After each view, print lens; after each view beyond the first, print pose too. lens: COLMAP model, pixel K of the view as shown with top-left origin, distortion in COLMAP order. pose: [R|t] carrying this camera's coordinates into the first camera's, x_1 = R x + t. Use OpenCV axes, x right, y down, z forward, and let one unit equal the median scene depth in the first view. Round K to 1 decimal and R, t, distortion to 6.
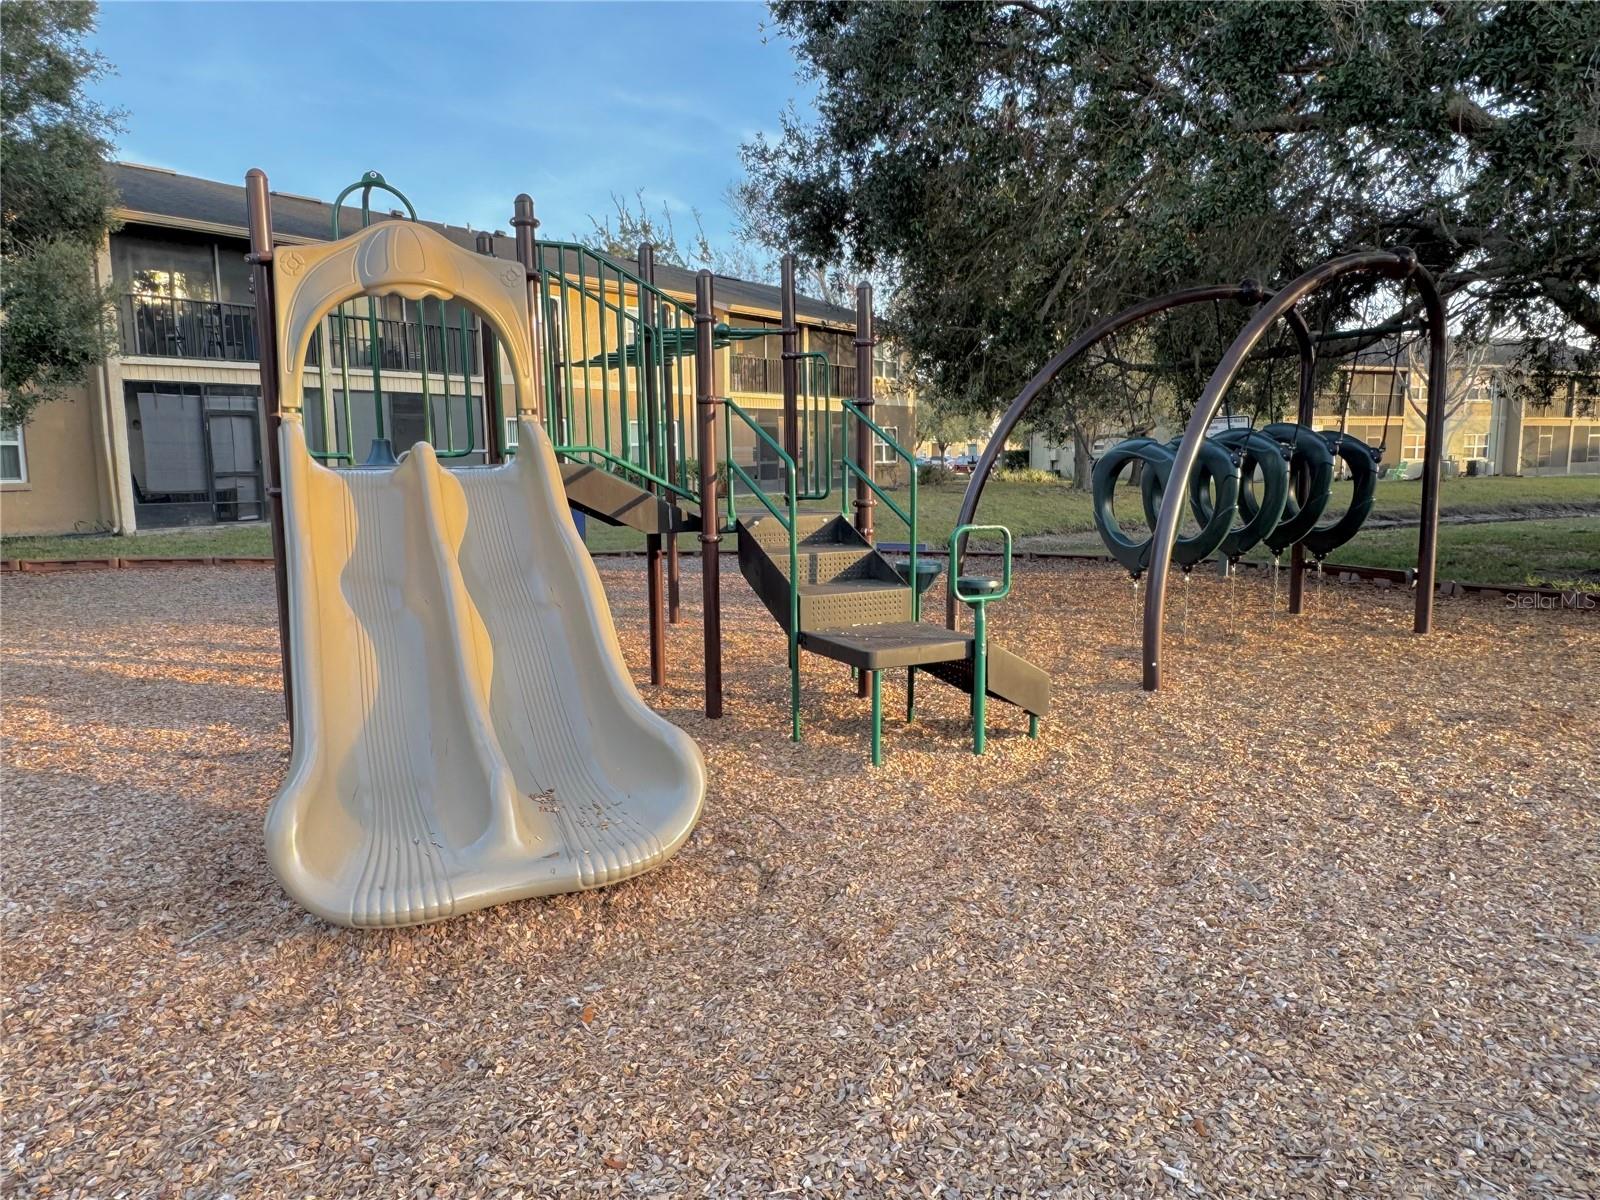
lens RADIAL K [[1073.6, 0, 804.1], [0, 1073.6, 613.4], [0, 0, 1]] dist [-0.002871, -0.000981]
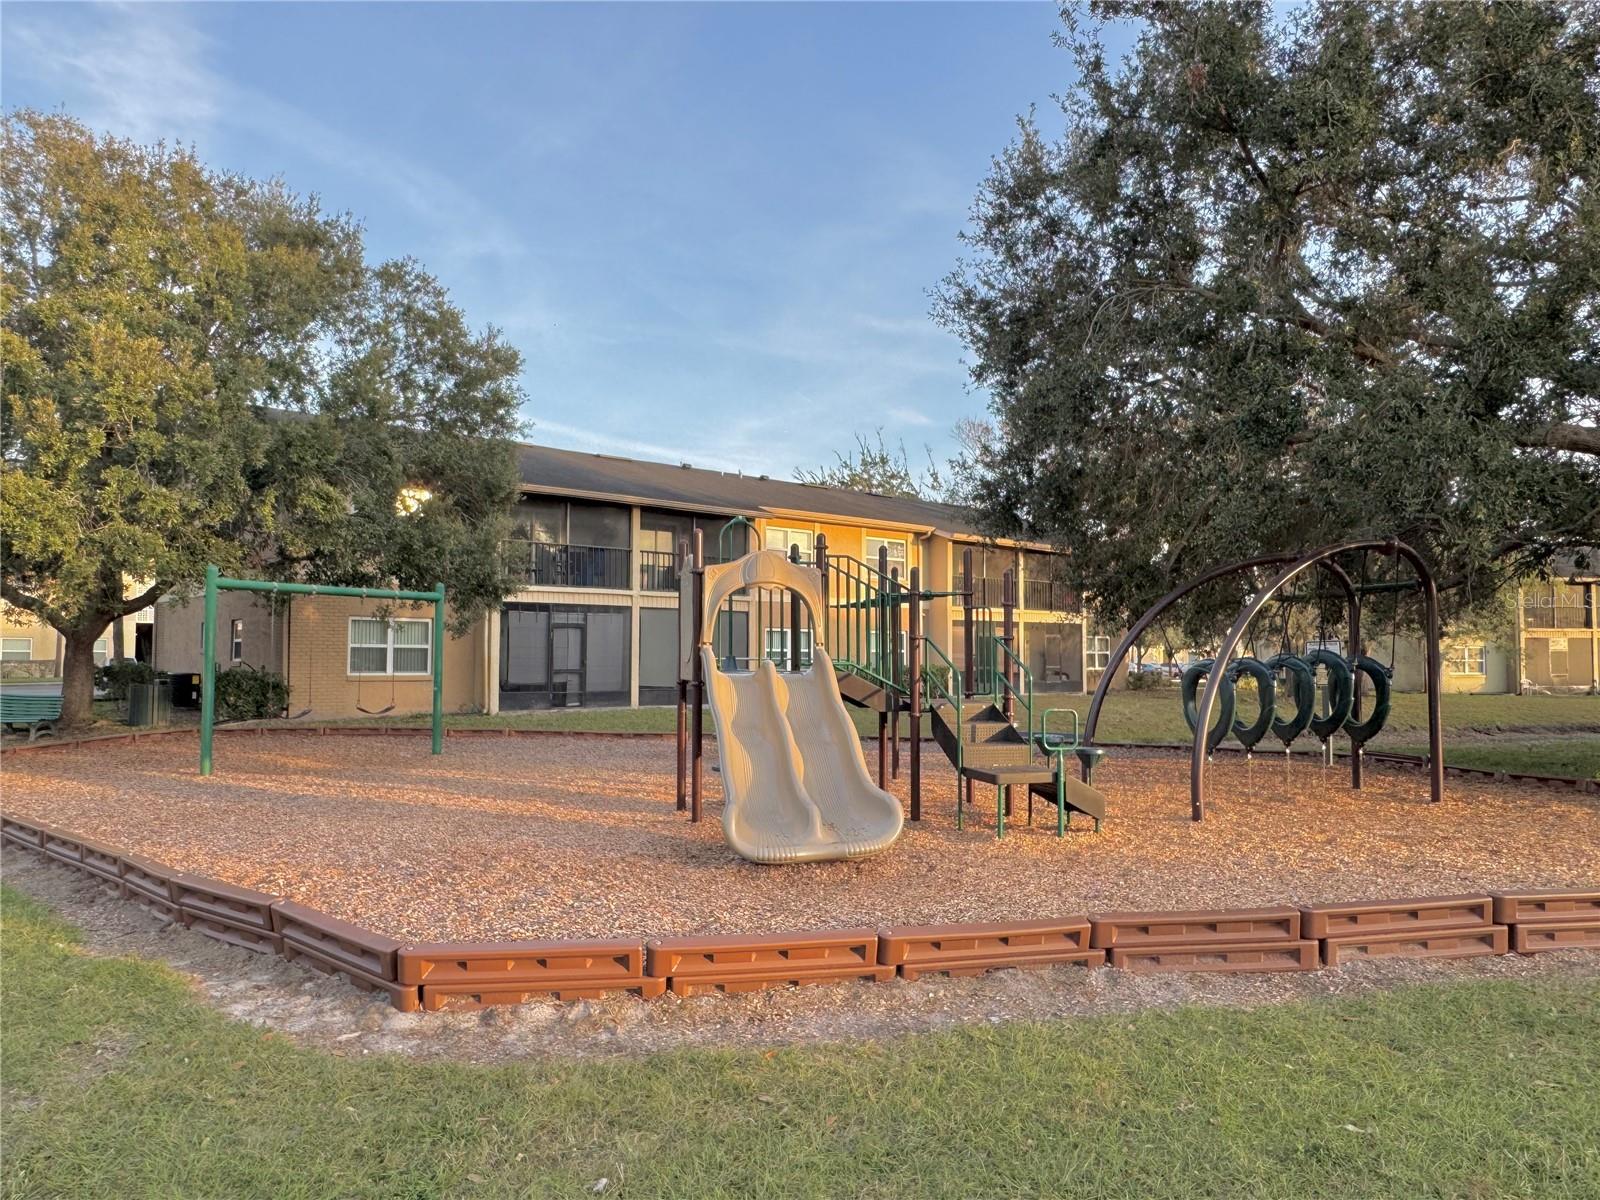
lens RADIAL K [[1073.6, 0, 791.7], [0, 1073.6, 611.3], [0, 0, 1]] dist [-0.002871, -0.000981]
pose [[0.974869, 0.003868, -0.222747, 0.077115], [-0.045771, 0.981997, -0.183267, 0.068567], [0.218028, 0.188857, 0.957495, -0.550426]]
